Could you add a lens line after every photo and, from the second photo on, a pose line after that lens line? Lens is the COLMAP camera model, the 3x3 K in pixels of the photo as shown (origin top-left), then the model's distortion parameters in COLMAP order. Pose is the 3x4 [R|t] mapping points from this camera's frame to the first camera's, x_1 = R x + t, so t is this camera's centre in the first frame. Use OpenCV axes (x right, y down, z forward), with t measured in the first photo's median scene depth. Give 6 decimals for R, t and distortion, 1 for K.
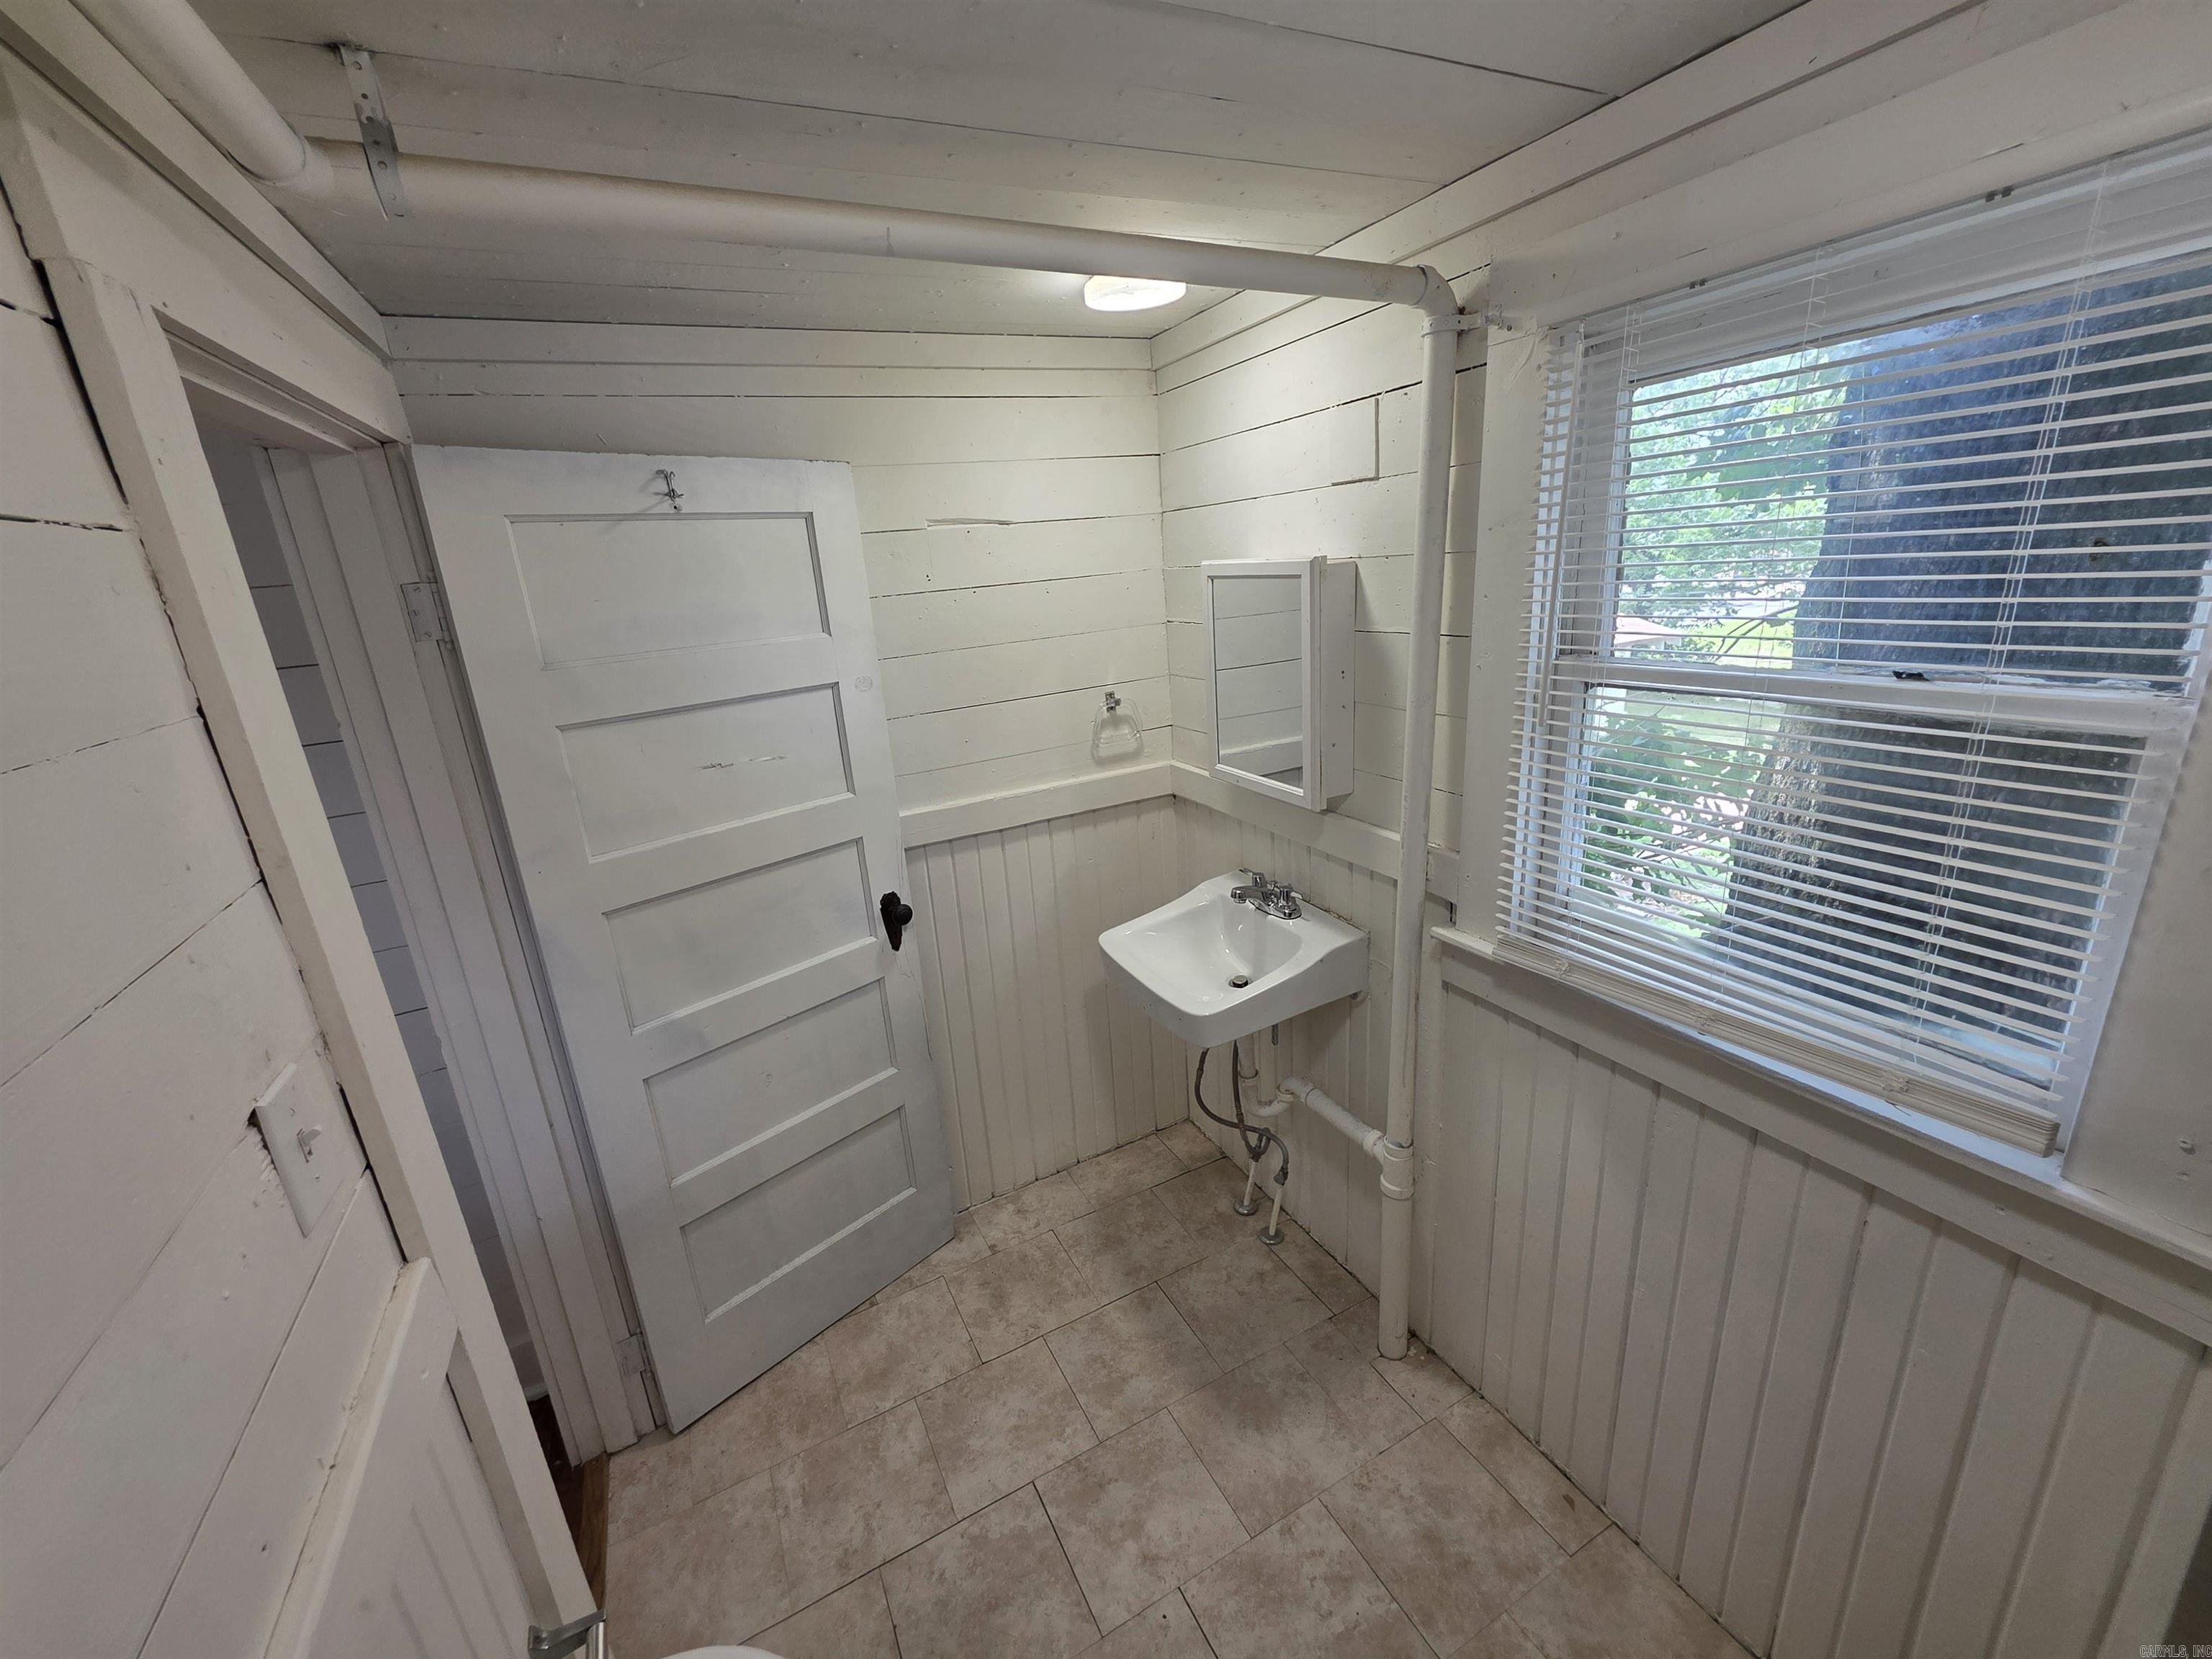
lens RADIAL K [[880.6, 0, 1106.0], [0, 880.6, 829.5], [0, 0, 1]] dist [0.002045, -0.000671]
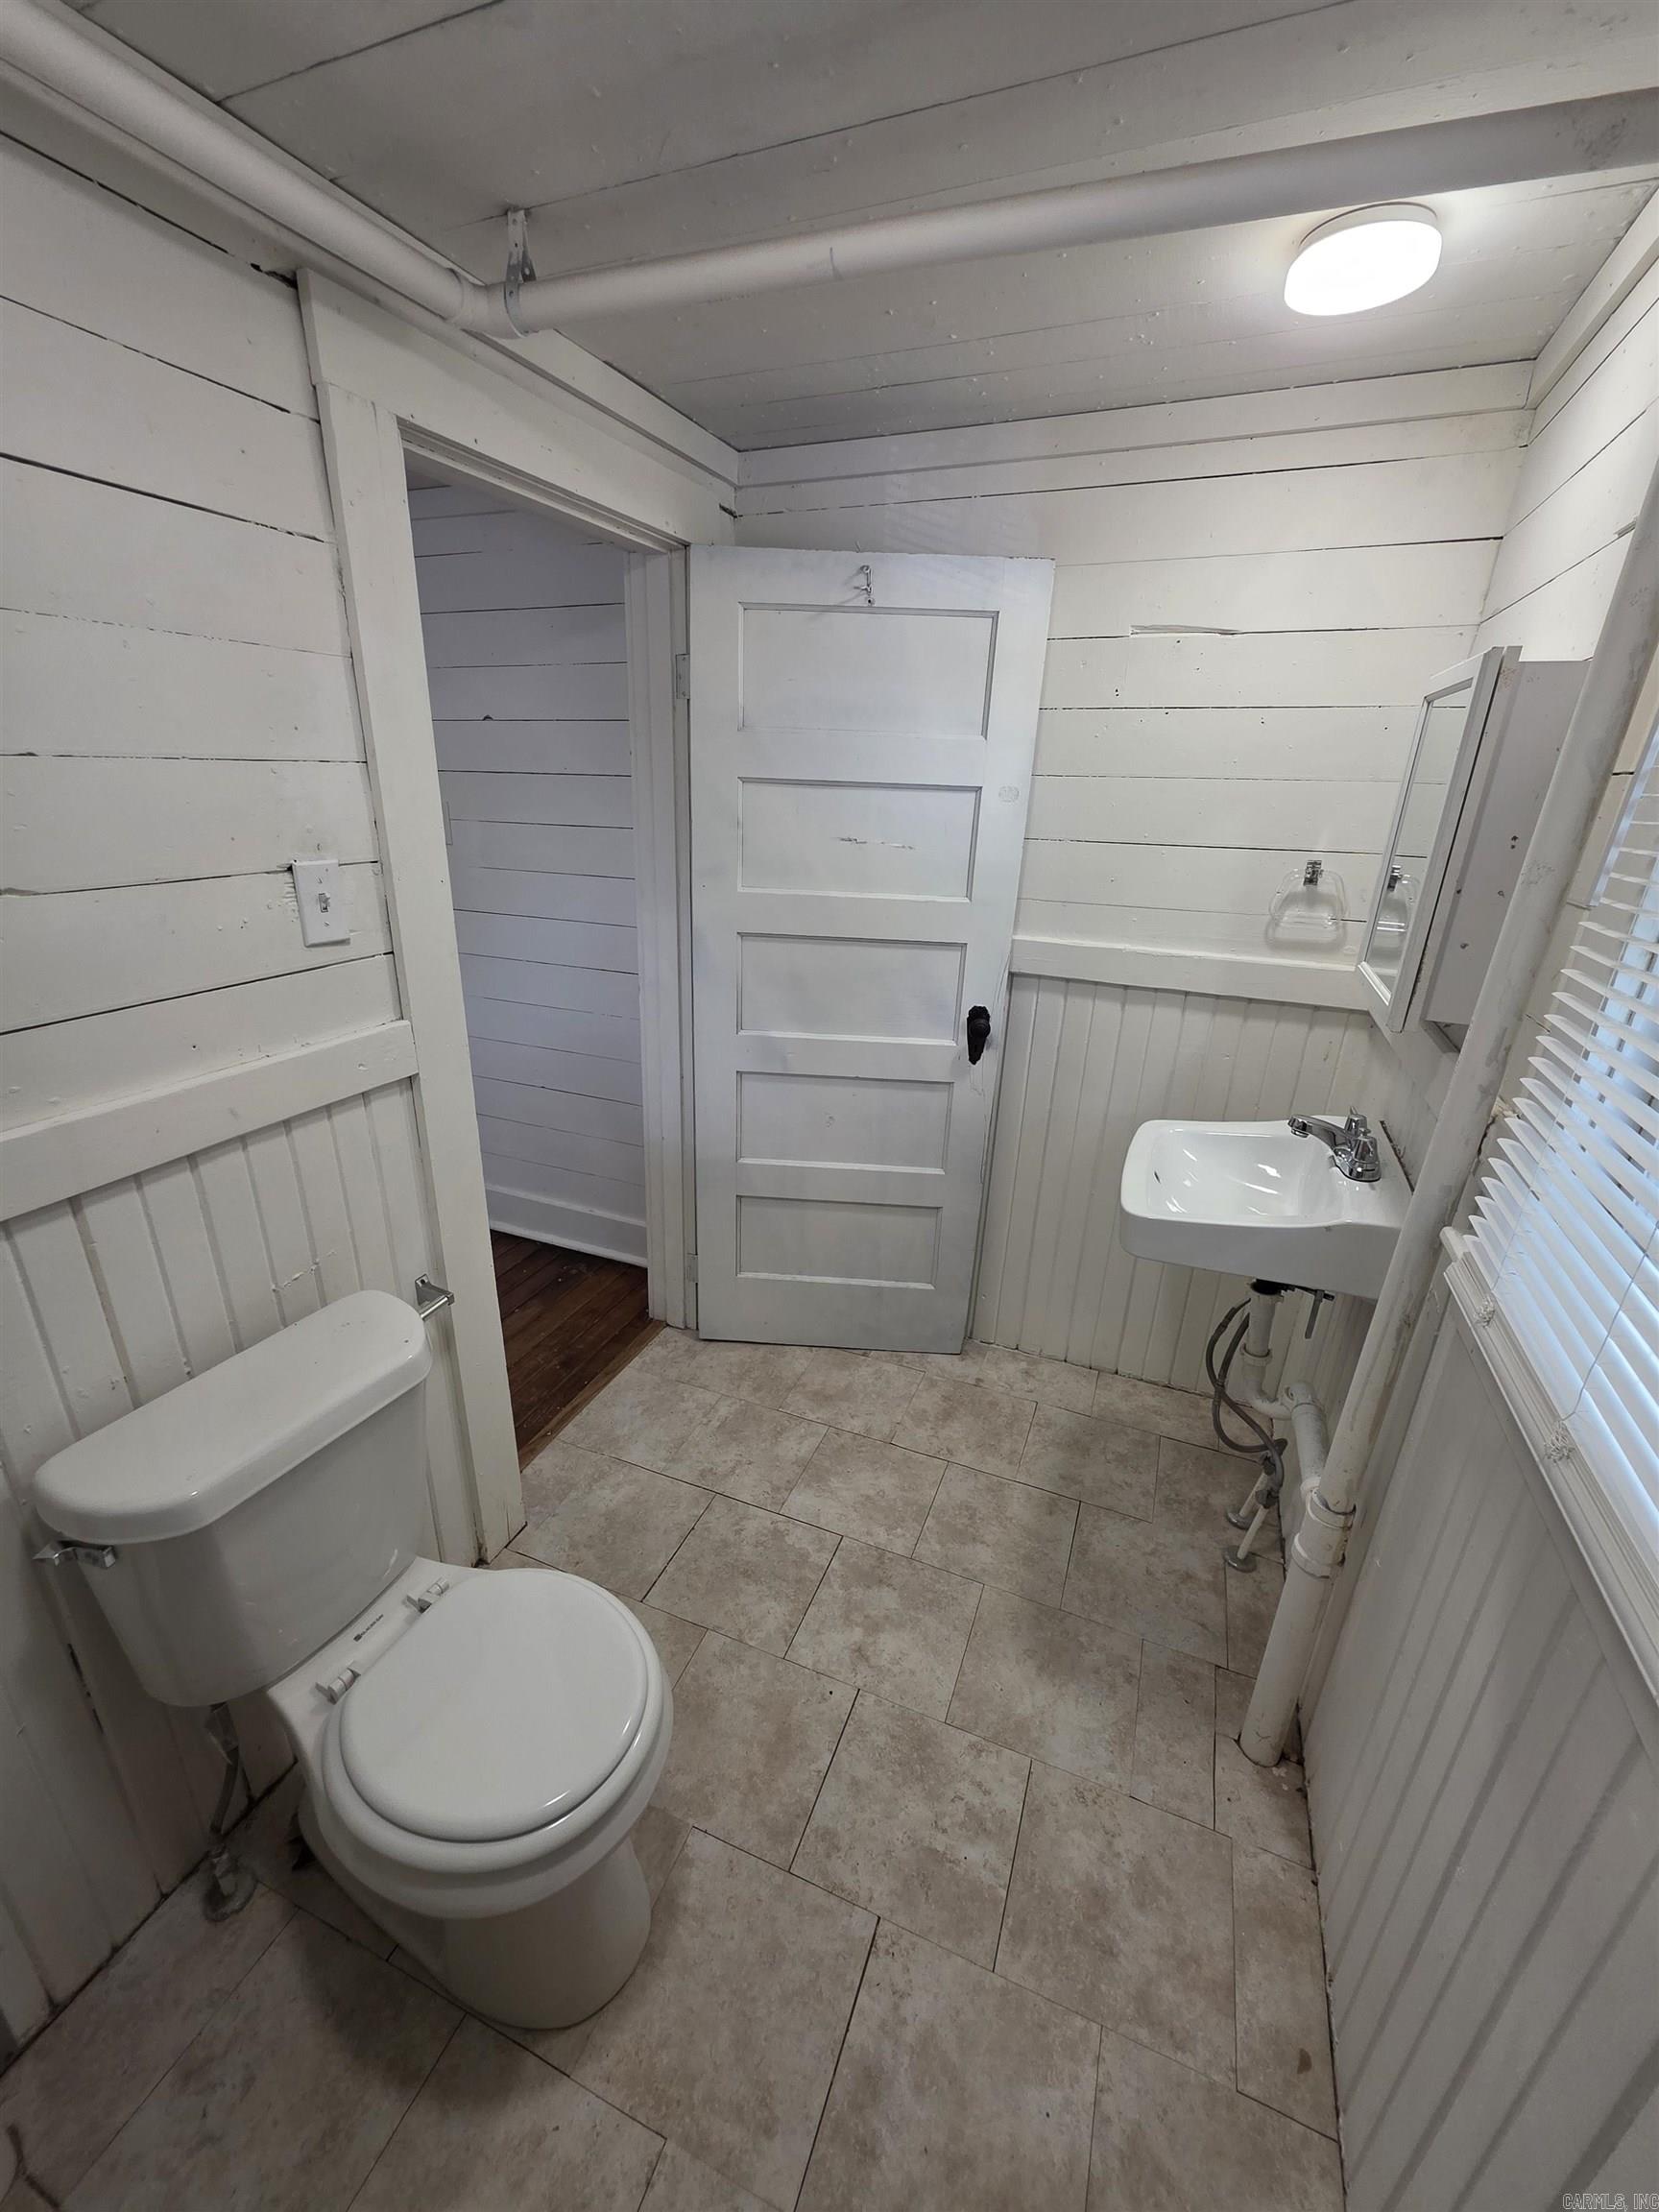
lens RADIAL K [[880.6, 0, 844.7], [0, 880.6, 1109.3], [0, 0, 1]] dist [0.002045, -0.000671]
pose [[0.652613, 0.353599, -0.670122, 0.418197], [-0.296997, 0.933031, 0.203090, 0.024364], [0.697058, 0.066485, 0.713926, 0.172487]]
